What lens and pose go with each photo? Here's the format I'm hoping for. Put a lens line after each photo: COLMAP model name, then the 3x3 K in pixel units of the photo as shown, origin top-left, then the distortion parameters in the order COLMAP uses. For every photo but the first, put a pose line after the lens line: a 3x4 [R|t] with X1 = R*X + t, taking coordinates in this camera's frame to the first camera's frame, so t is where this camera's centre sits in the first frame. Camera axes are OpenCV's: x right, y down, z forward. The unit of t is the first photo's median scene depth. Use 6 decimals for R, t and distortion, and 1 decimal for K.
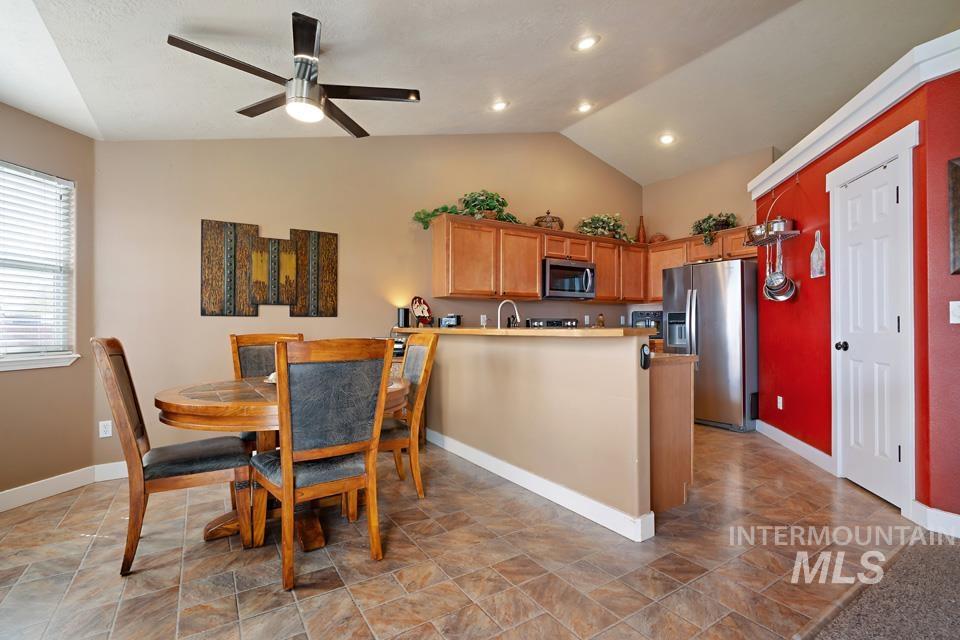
lens RADIAL K [[443.9, 0, 482.5], [0, 443.9, 323.0], [0, 0, 1]] dist [-0.027743, 0.014748]
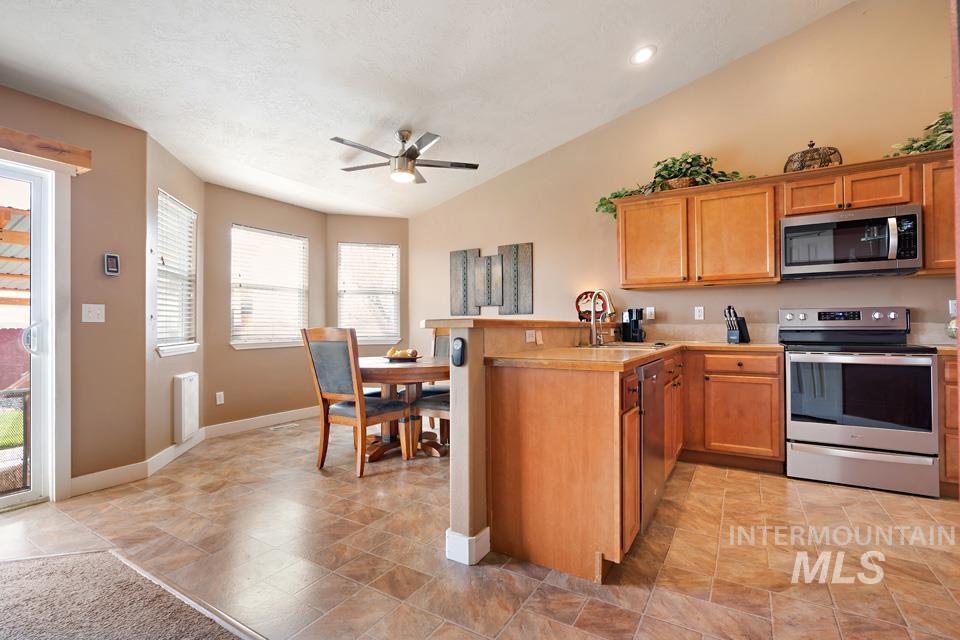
lens RADIAL K [[440.4, 0, 480.0], [0, 440.4, 323.4], [0, 0, 1]] dist [-0.021757, 0.010054]
pose [[0.432345, -0.003877, -0.901700, 0.667408], [0.006952, 0.999975, -0.000966, 0.010946], [0.901681, -0.005851, 0.432361, 0.379652]]
